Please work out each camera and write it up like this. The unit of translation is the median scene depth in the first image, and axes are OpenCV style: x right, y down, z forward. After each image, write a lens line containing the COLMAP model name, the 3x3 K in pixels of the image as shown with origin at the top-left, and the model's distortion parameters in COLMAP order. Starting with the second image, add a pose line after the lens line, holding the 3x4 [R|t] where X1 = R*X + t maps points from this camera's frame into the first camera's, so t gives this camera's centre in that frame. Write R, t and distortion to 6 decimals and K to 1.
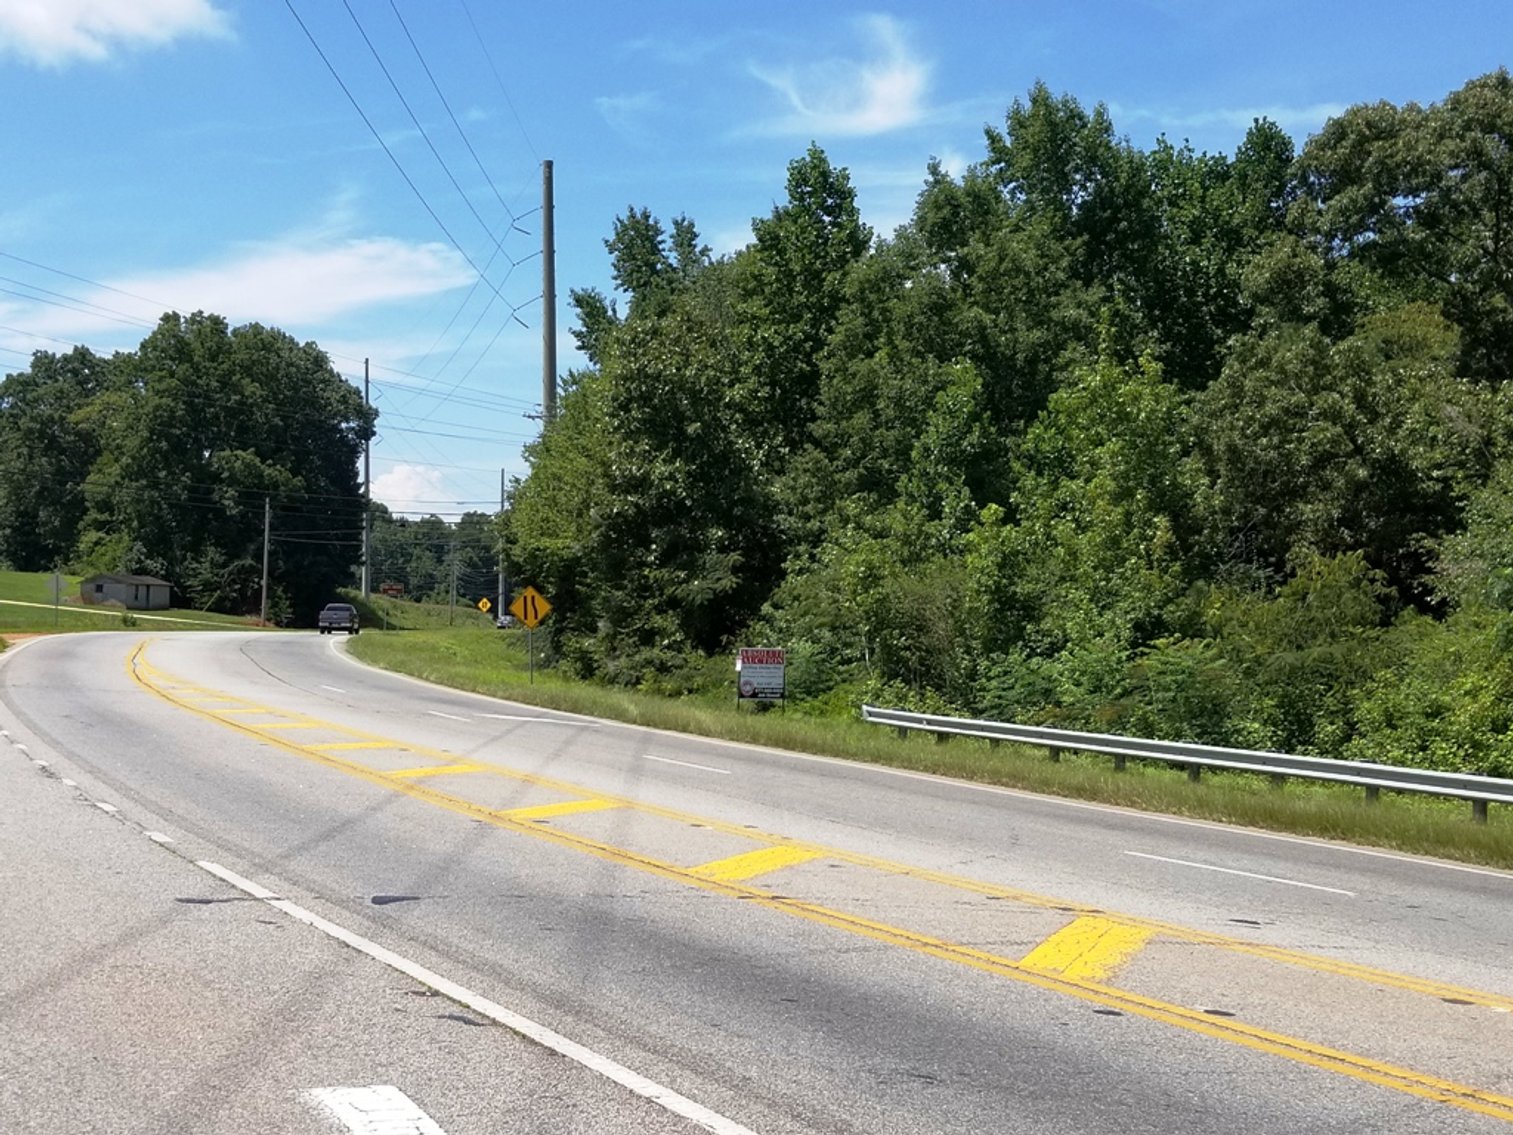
lens RADIAL K [[1204.9, 0, 747.7], [0, 1204.9, 547.4], [0, 0, 1]] dist [0.067709, -0.146179]
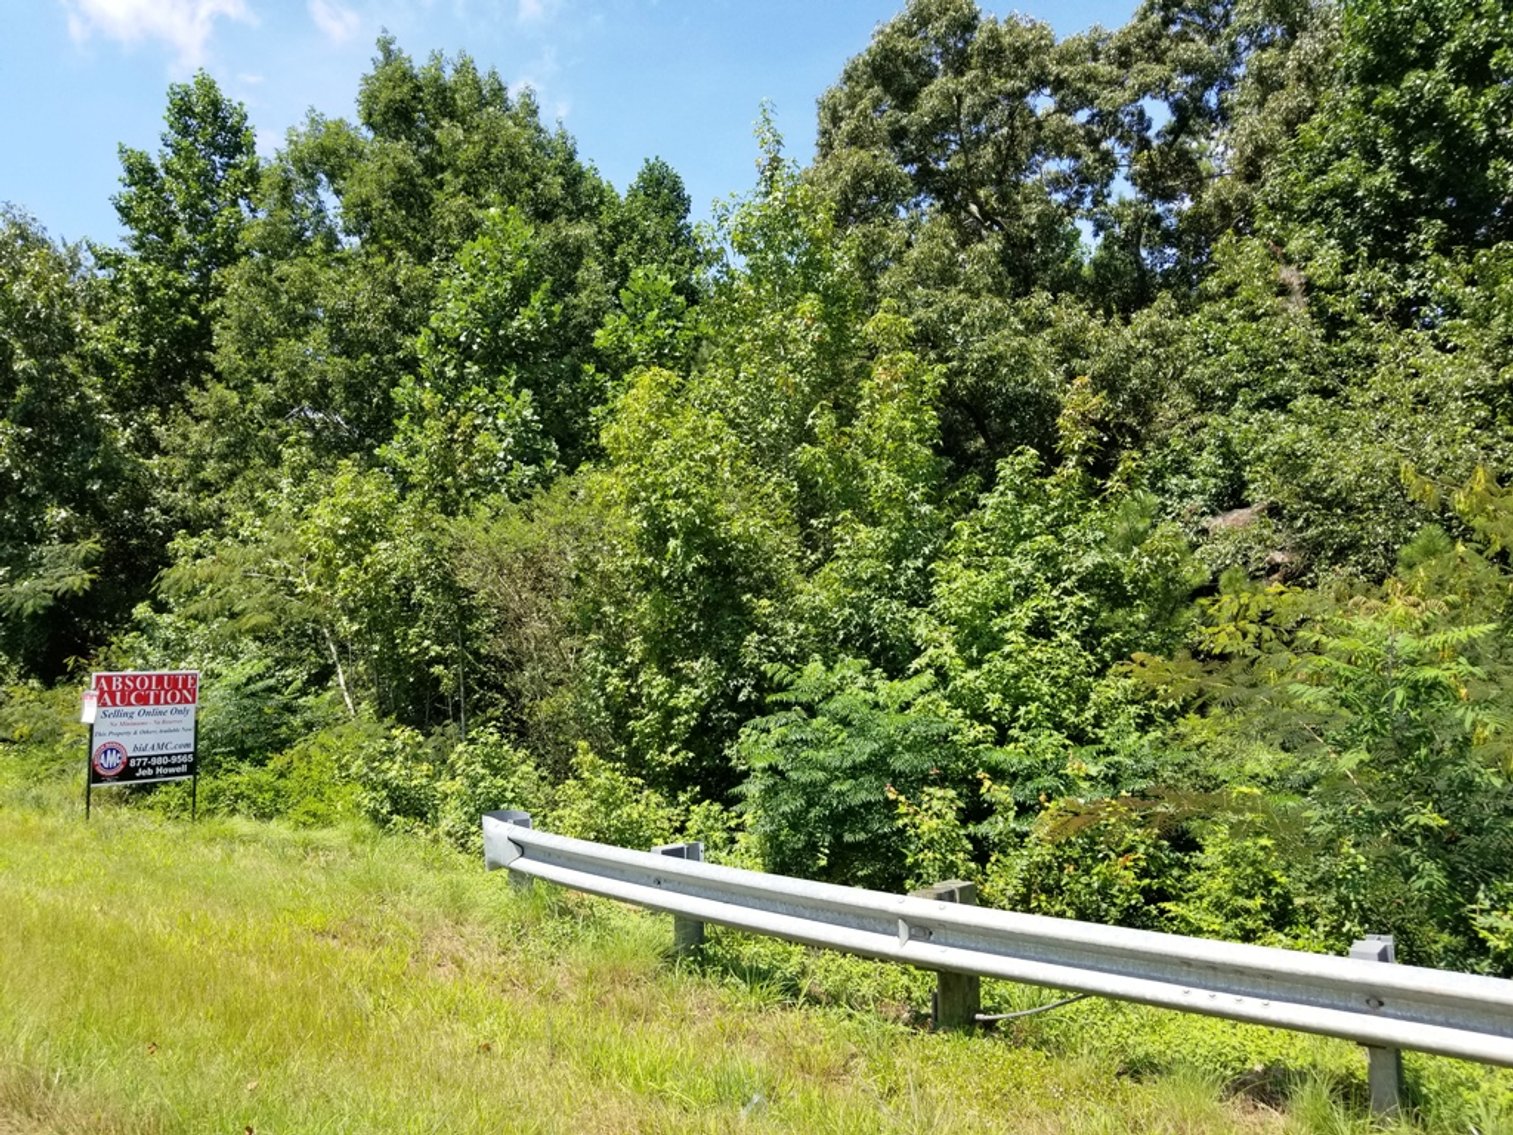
lens RADIAL K [[1204.9, 0, 747.7], [0, 1204.9, 547.4], [0, 0, 1]] dist [0.067709, -0.146179]
pose [[0.884620, 0.004924, 0.466287, -0.000685], [-0.000077, 0.999946, -0.010412, 0.019615], [-0.466313, 0.009175, 0.884572, 0.230892]]
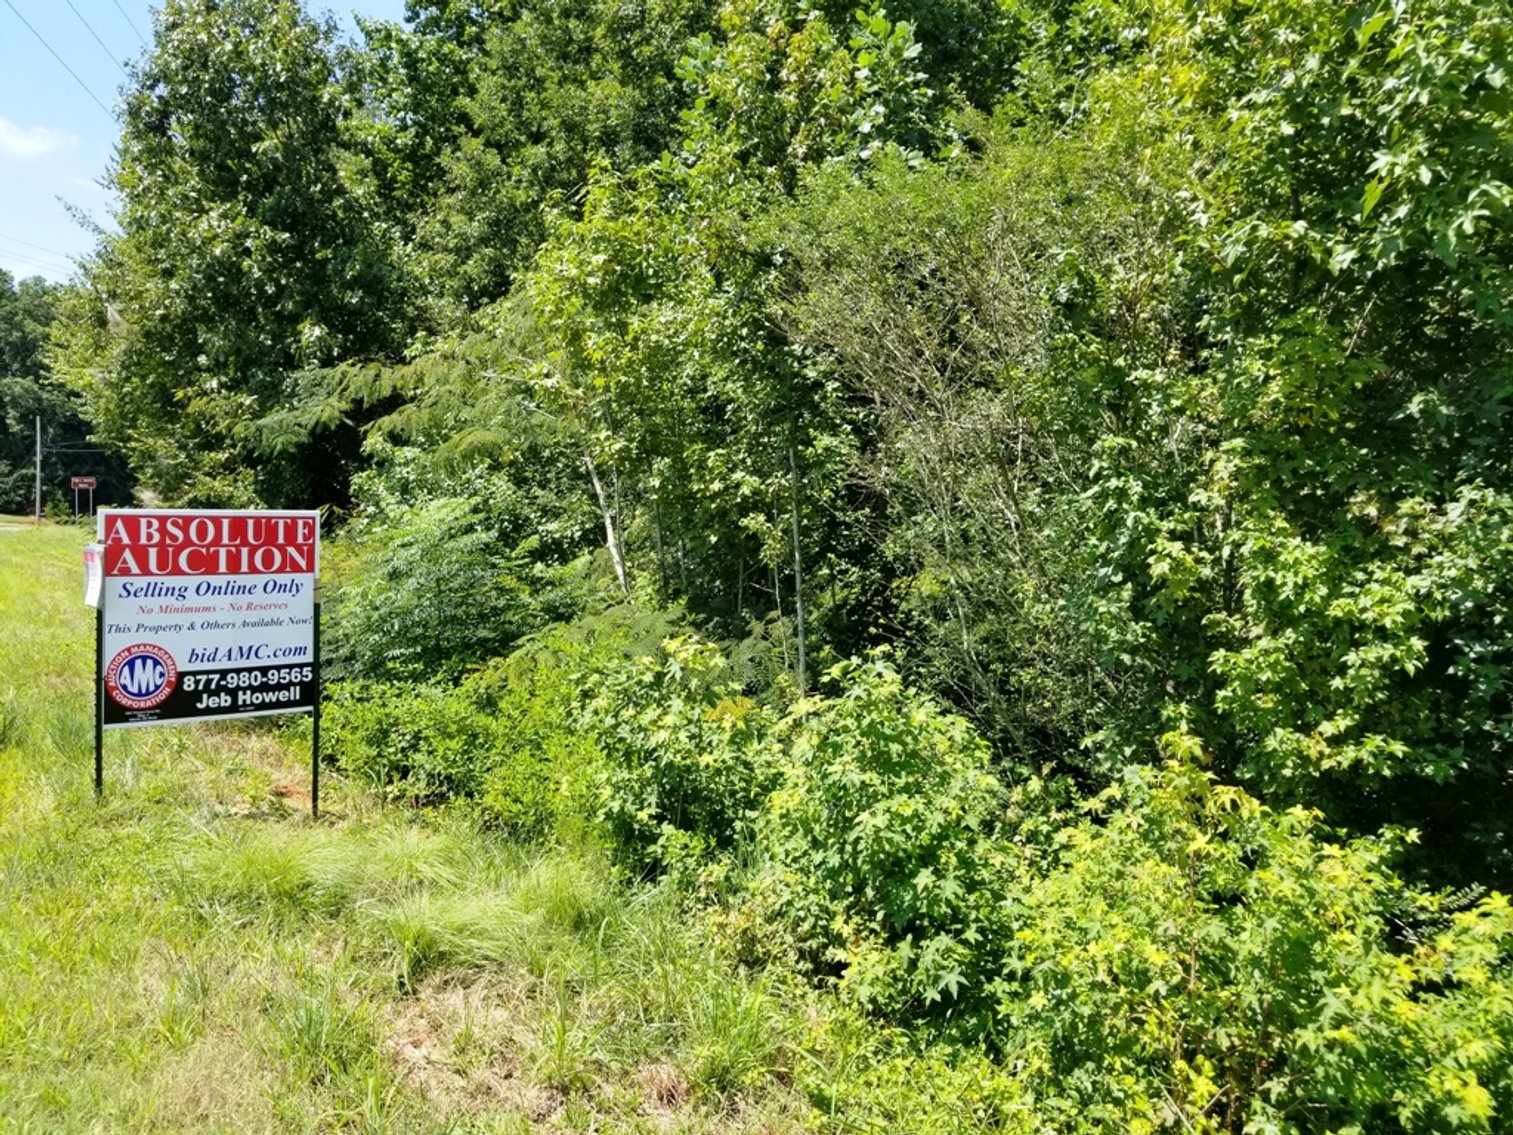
lens RADIAL K [[1432.3, 0, 800.3], [0, 1432.3, 569.5], [0, 0, 1]] dist [-0.003613, 0.546390]
pose [[0.966235, -0.028858, 0.256040, 0.025272], [-0.000209, 0.993620, 0.112781, 0.030549], [-0.257661, -0.109026, 0.960065, 0.335791]]
